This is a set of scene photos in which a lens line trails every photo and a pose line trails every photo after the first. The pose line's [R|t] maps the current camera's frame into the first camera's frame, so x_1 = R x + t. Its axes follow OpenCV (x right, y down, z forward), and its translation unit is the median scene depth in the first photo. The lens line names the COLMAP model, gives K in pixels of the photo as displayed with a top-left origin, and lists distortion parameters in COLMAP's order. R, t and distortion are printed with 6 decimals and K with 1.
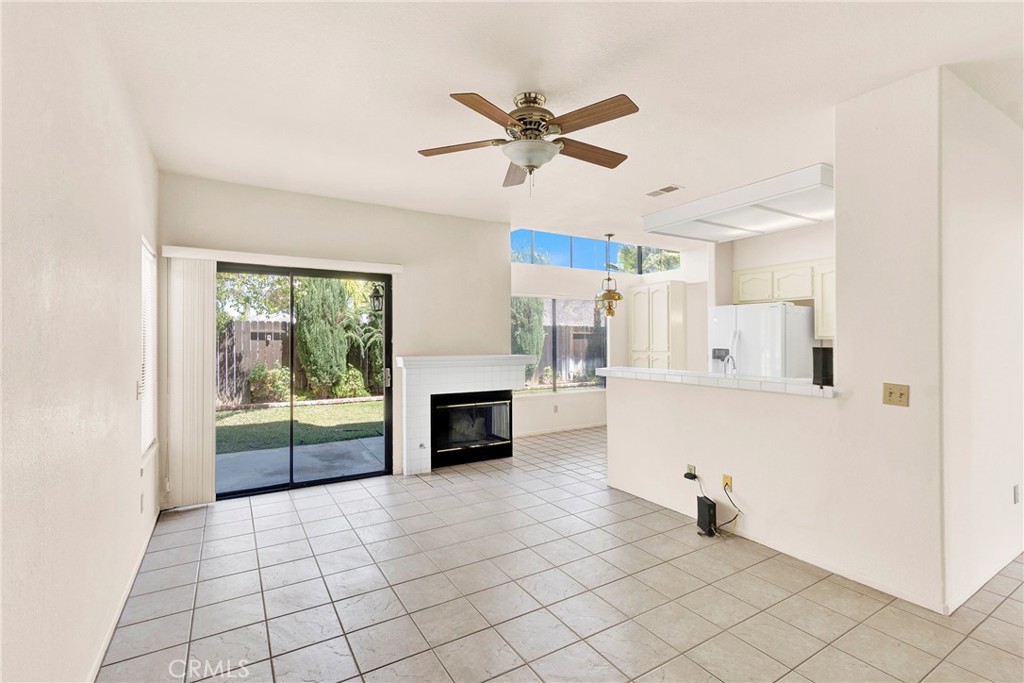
lens RADIAL K [[460.2, 0, 507.8], [0, 460.2, 341.1], [0, 0, 1]] dist [0.010897, 0.001511]
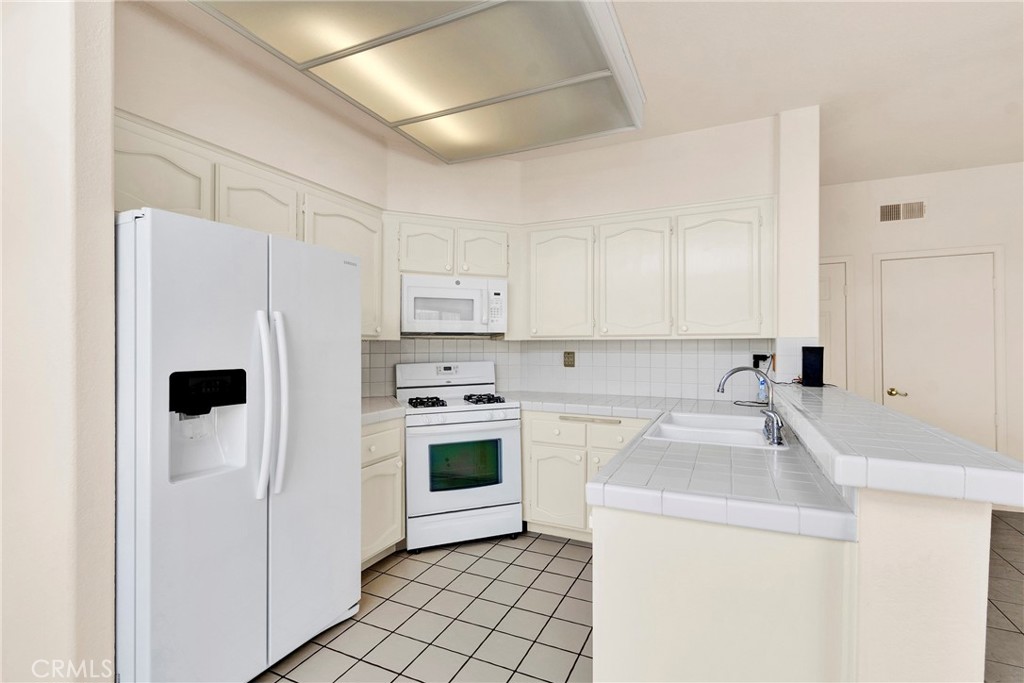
lens RADIAL K [[460.2, 0, 516.8], [0, 460.2, 342.0], [0, 0, 1]] dist [0.010897, 0.001511]
pose [[-0.575657, 0.001052, 0.817691, 0.136568], [0.003996, 0.999991, 0.001527, -0.001349], [-0.817681, 0.004147, -0.575656, 1.183537]]
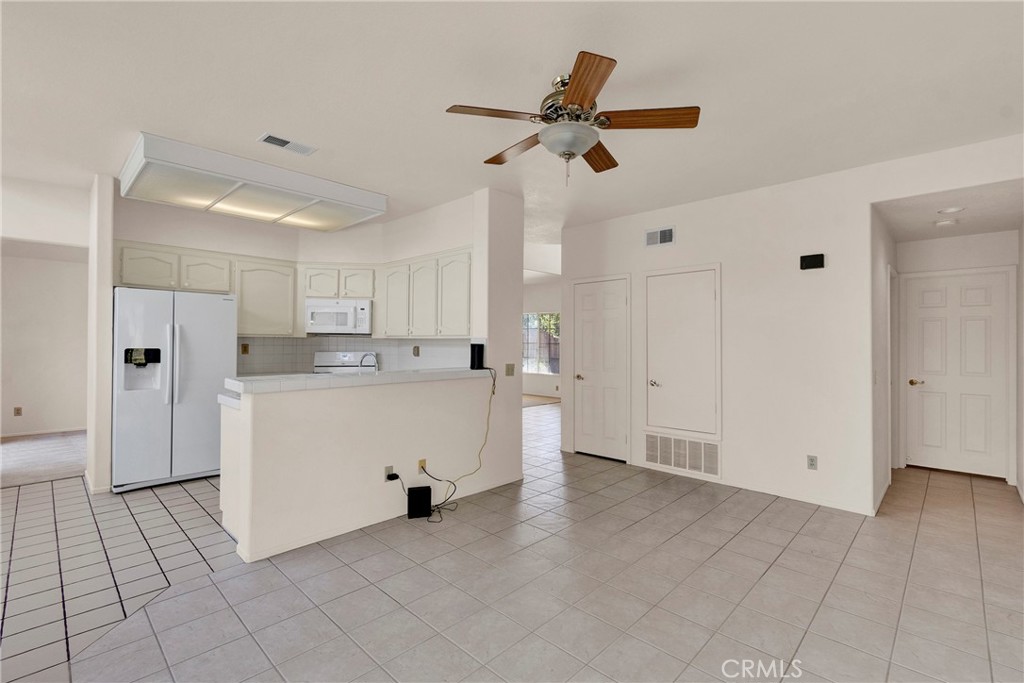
lens RADIAL K [[460.2, 0, 513.0], [0, 460.2, 336.4], [0, 0, 1]] dist [0.010897, 0.001511]
pose [[-0.260320, 0.005443, 0.965507, -0.455366], [-0.006577, 0.999951, -0.007411, -0.001074], [-0.965500, -0.008279, -0.260271, 0.738401]]
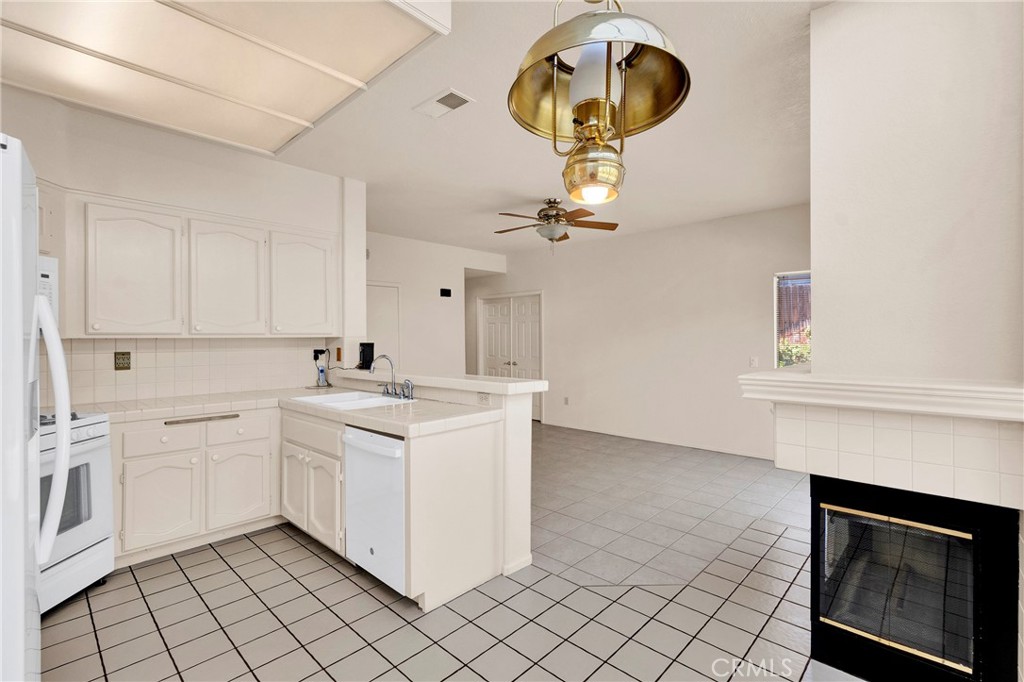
lens RADIAL K [[460.2, 0, 510.7], [0, 460.2, 339.9], [0, 0, 1]] dist [0.010897, 0.001511]
pose [[-0.964287, 0.007231, -0.264760, 0.358387], [0.006118, 0.999969, 0.005026, -0.001001], [0.264788, 0.003227, -0.964301, 1.444715]]
